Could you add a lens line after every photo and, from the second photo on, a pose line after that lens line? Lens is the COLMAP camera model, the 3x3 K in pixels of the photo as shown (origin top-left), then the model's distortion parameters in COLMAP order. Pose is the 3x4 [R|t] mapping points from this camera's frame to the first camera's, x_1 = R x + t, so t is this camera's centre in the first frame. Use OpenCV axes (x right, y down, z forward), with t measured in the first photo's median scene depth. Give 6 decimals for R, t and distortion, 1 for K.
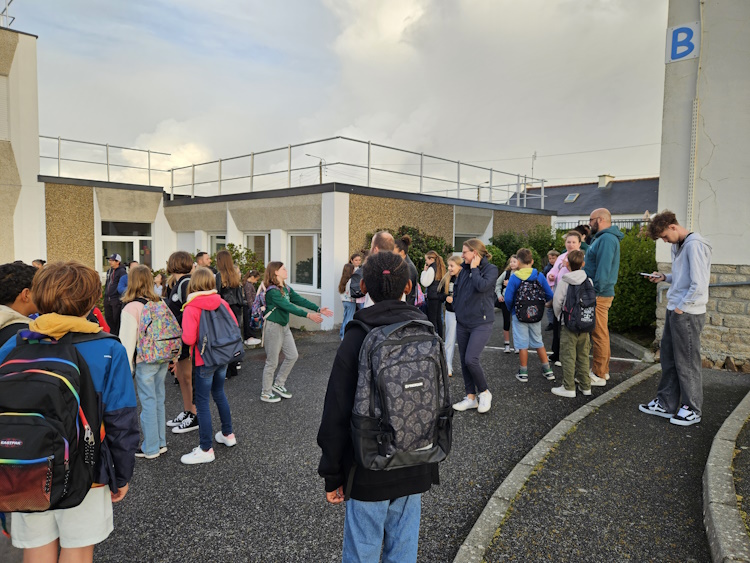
lens RADIAL K [[499.5, 0, 377.8], [0, 499.5, 273.6], [0, 0, 1]] dist [0.073391, -0.056306]
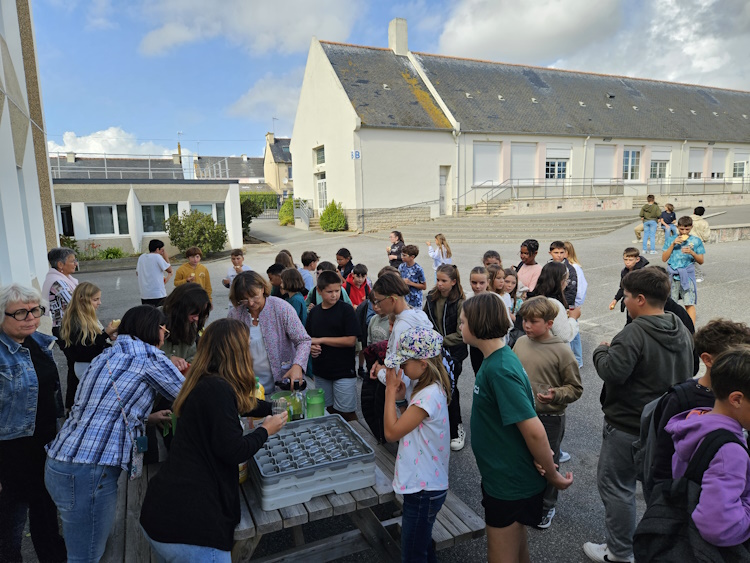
lens RADIAL K [[499.5, 0, 373.3], [0, 499.5, 275.7], [0, 0, 1]] dist [0.073391, -0.056306]
pose [[0.345839, -0.150061, 0.926217, -1.492384], [0.089359, 0.987909, 0.126691, 0.005386], [-0.934029, 0.038951, 0.355067, -0.234503]]
